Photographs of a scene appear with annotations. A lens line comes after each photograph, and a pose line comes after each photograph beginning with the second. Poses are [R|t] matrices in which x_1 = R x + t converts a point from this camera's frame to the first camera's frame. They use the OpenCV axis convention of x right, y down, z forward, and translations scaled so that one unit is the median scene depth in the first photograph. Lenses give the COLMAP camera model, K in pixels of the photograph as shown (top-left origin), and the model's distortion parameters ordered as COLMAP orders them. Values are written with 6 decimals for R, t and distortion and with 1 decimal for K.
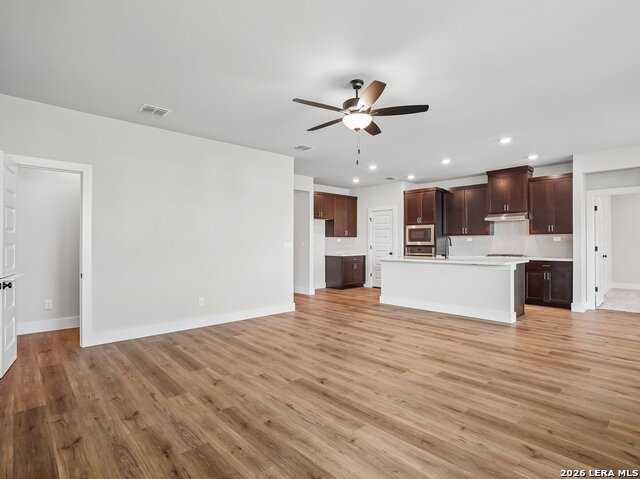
lens RADIAL K [[327.7, 0, 320.0], [0, 327.7, 239.5], [0, 0, 1]] dist [-0.054112, 0.024597]
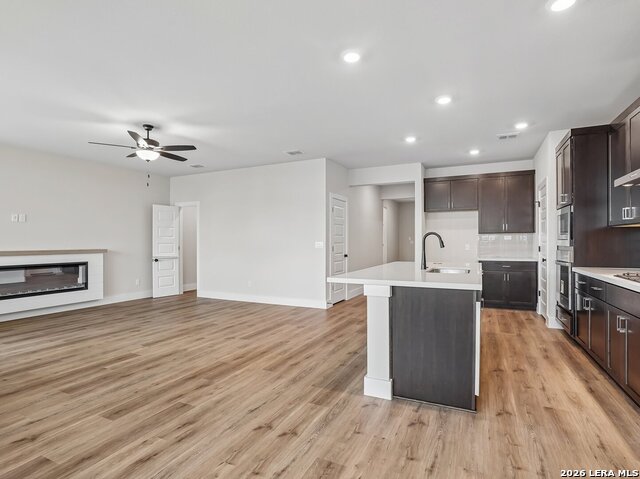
lens RADIAL K [[336.4, 0, 320.0], [0, 336.4, 239.5], [0, 0, 1]] dist [-0.049116, 0.029933]
pose [[0.375352, -0.005194, -0.926868, 0.763727], [0.010078, 0.999948, -0.001523, 0.002826], [0.926828, -0.008769, 0.375385, 0.515565]]
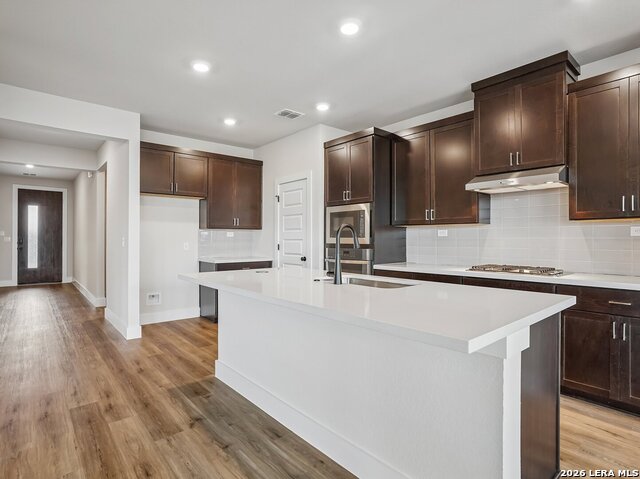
lens RADIAL K [[347.2, 0, 322.8], [0, 347.2, 237.4], [0, 0, 1]] dist [-0.041217, 0.029682]
pose [[0.999540, -0.000607, -0.030308, 0.333665], [0.000873, 0.999961, 0.008769, 0.002059], [0.030302, -0.008791, 0.999502, 0.528330]]
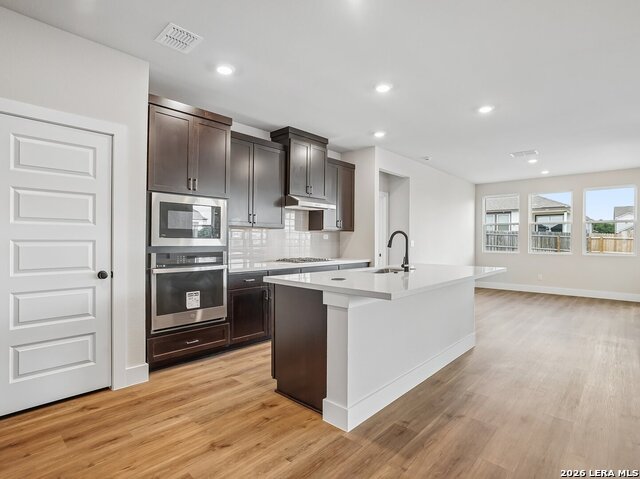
lens RADIAL K [[327.7, 0, 320.0], [0, 327.7, 239.5], [0, 0, 1]] dist [-0.054112, 0.024597]
pose [[-0.068449, 0.002474, 0.997652, -0.122245], [-0.018925, 0.999814, -0.003777, 0.008352], [-0.997475, -0.019139, -0.068389, 1.023522]]
